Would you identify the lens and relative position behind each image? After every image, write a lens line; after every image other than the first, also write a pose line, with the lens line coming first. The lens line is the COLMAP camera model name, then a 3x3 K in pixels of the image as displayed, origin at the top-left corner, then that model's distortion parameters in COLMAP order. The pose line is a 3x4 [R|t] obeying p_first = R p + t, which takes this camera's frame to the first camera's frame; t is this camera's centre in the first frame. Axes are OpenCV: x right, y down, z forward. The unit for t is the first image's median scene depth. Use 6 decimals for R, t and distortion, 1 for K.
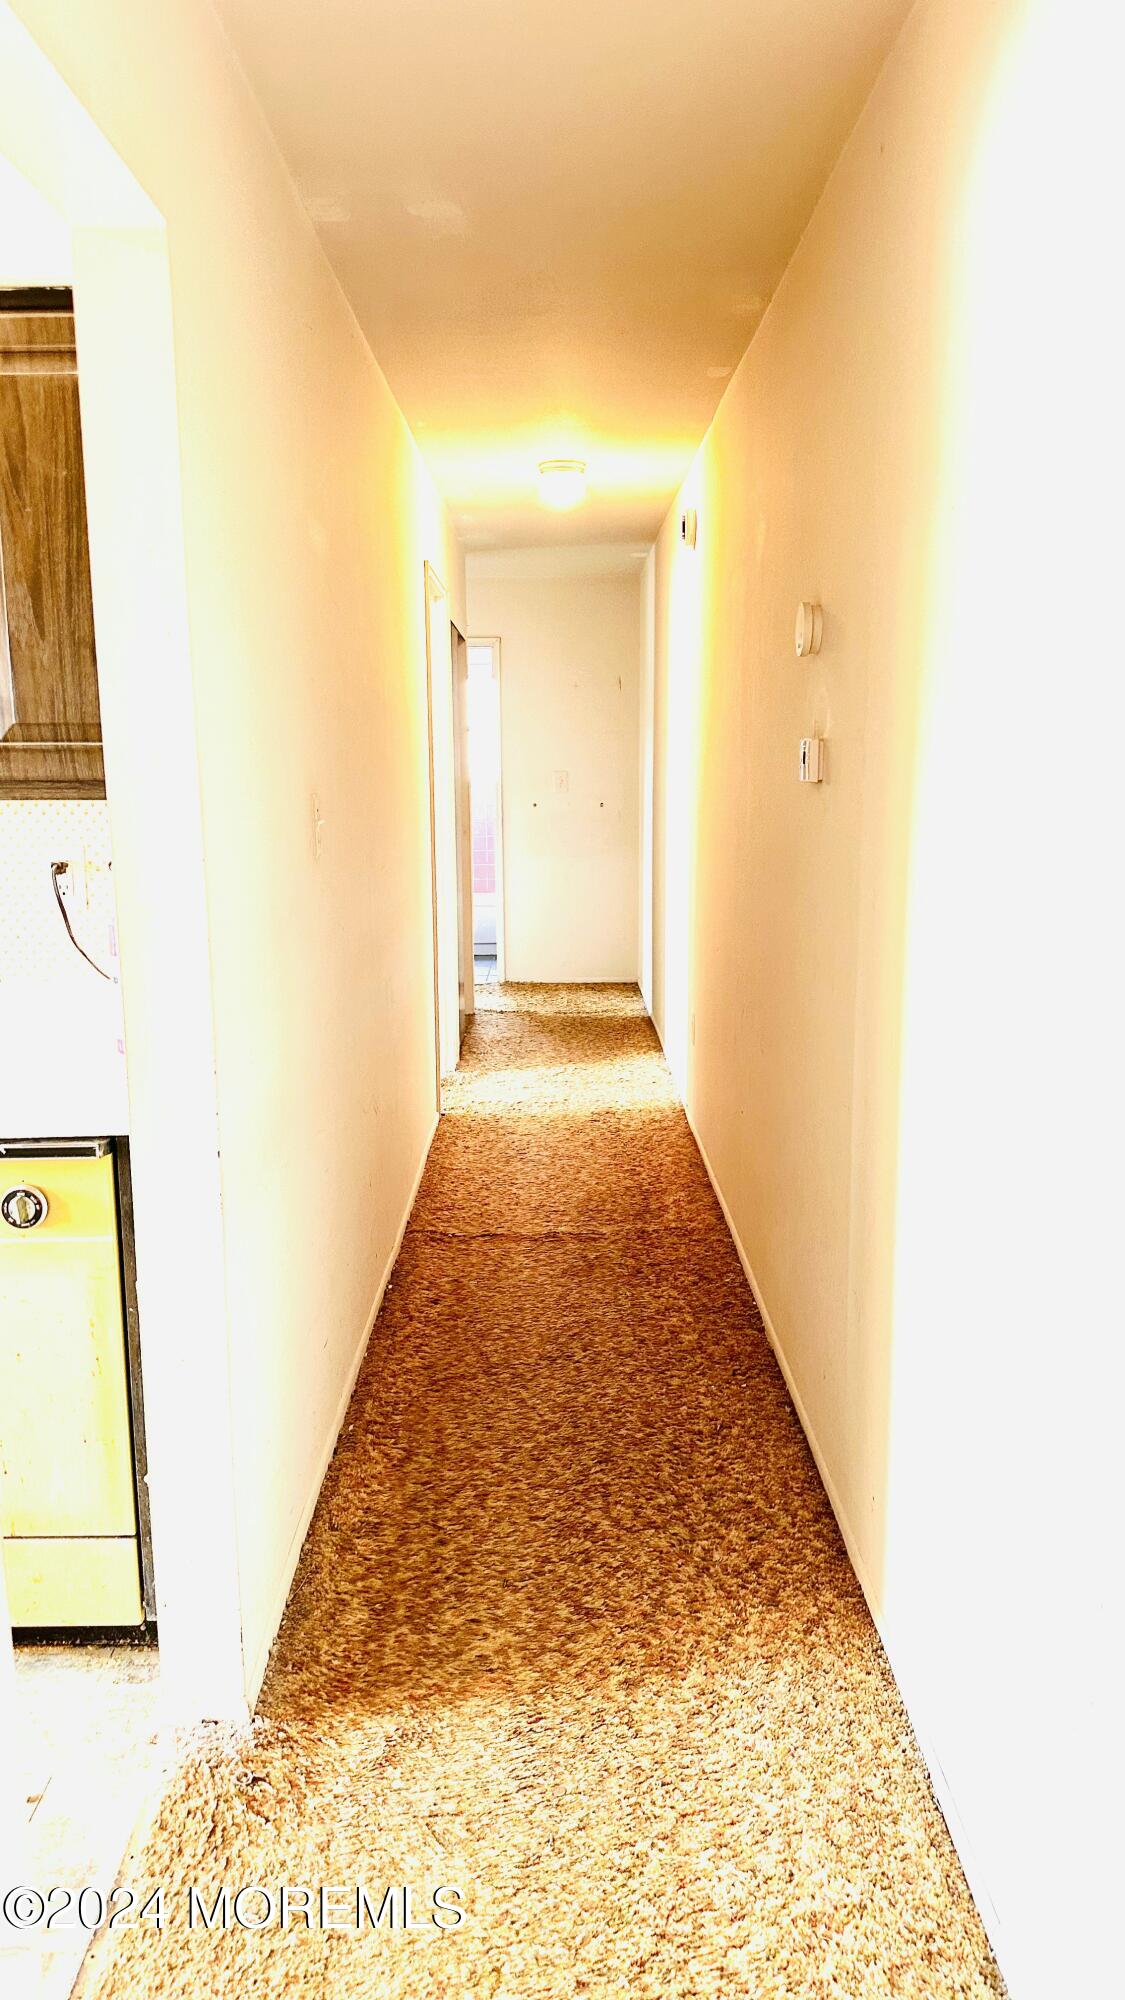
lens RADIAL K [[1385.7, 0, 561.2], [0, 1385.7, 998.7], [0, 0, 1]] dist [0.063199, -0.041150]
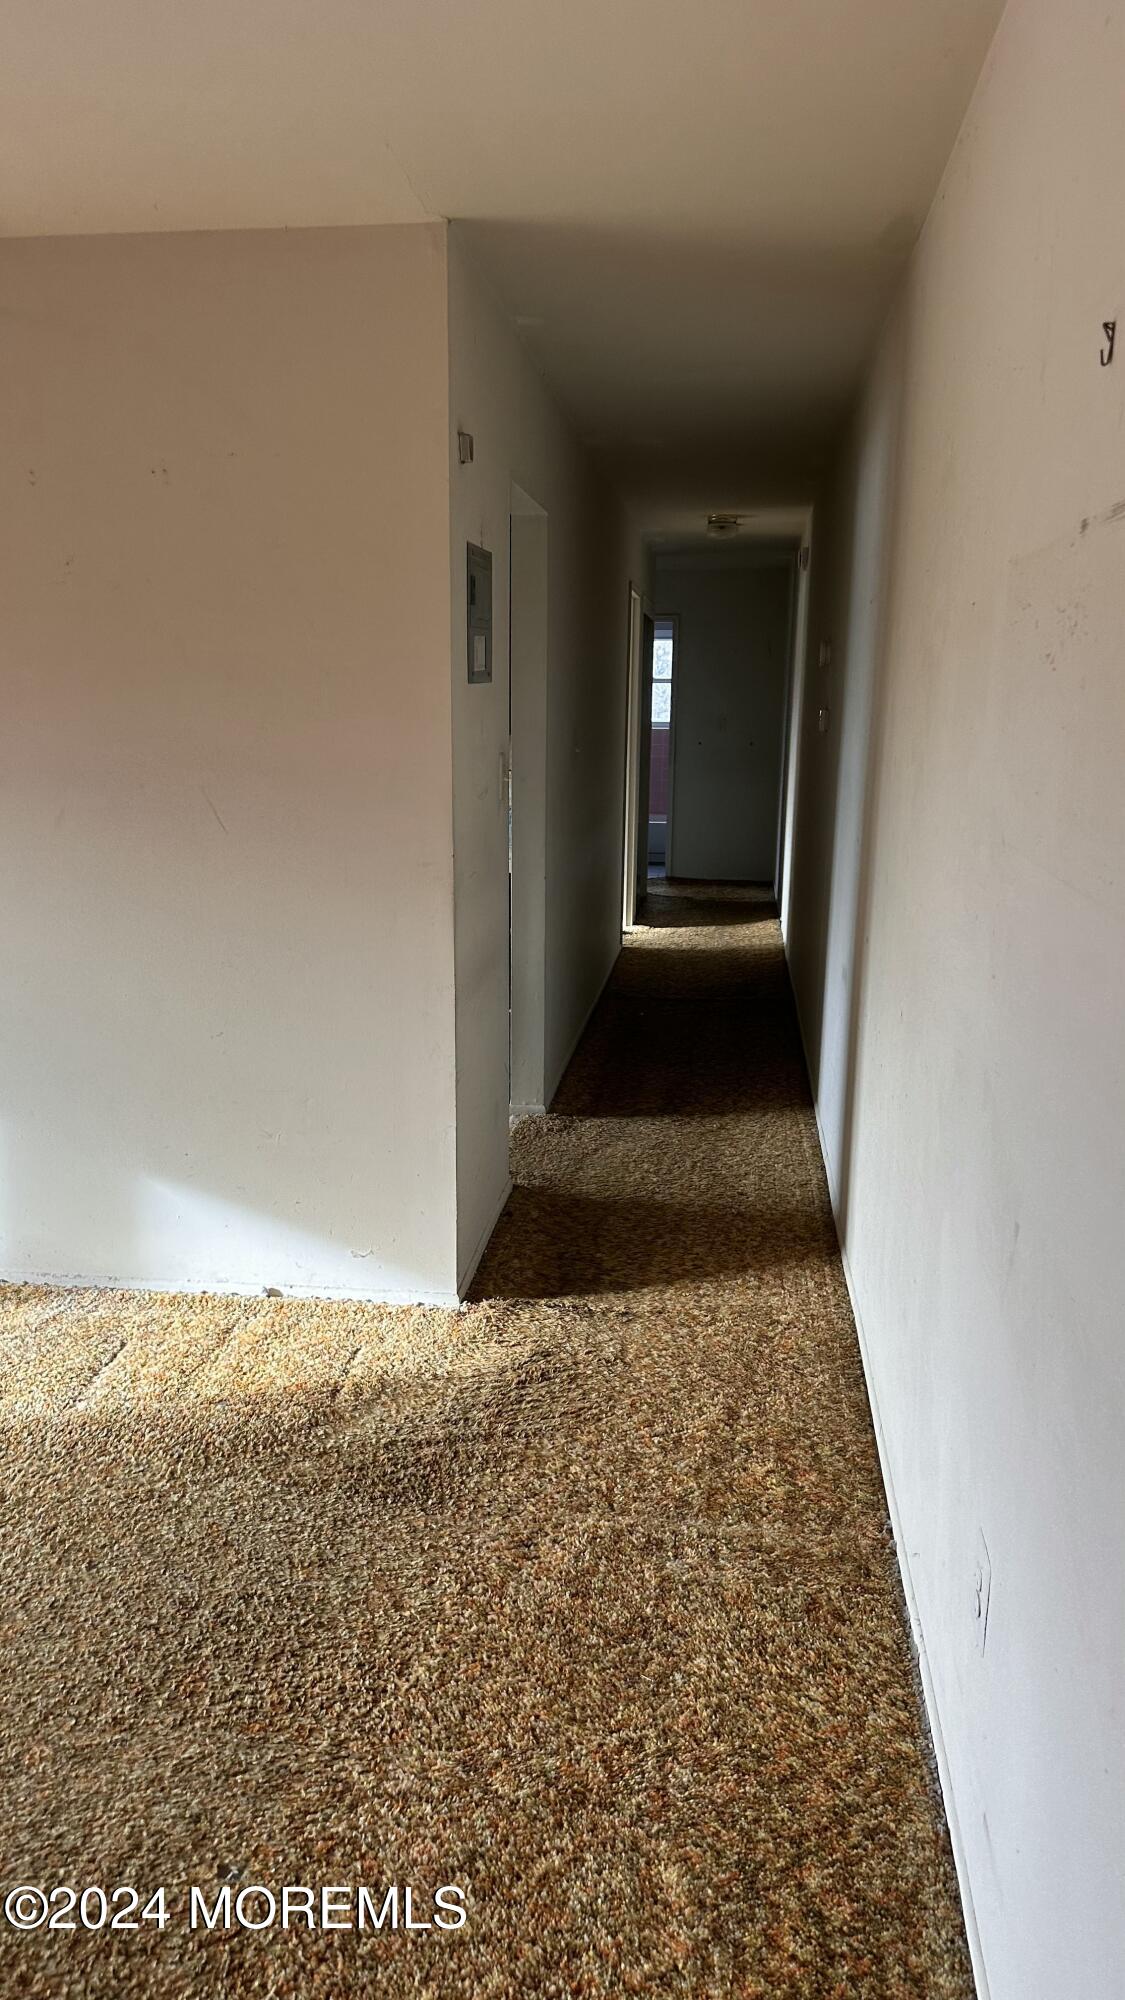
lens RADIAL K [[1385.7, 0, 562.4], [0, 1385.7, 1001.8], [0, 0, 1]] dist [0.063199, -0.041150]
pose [[0.991910, 0.038884, -0.120844, 0.032674], [-0.033246, 0.998278, 0.048333, 0.068861], [0.122515, -0.043925, 0.991494, -0.496261]]
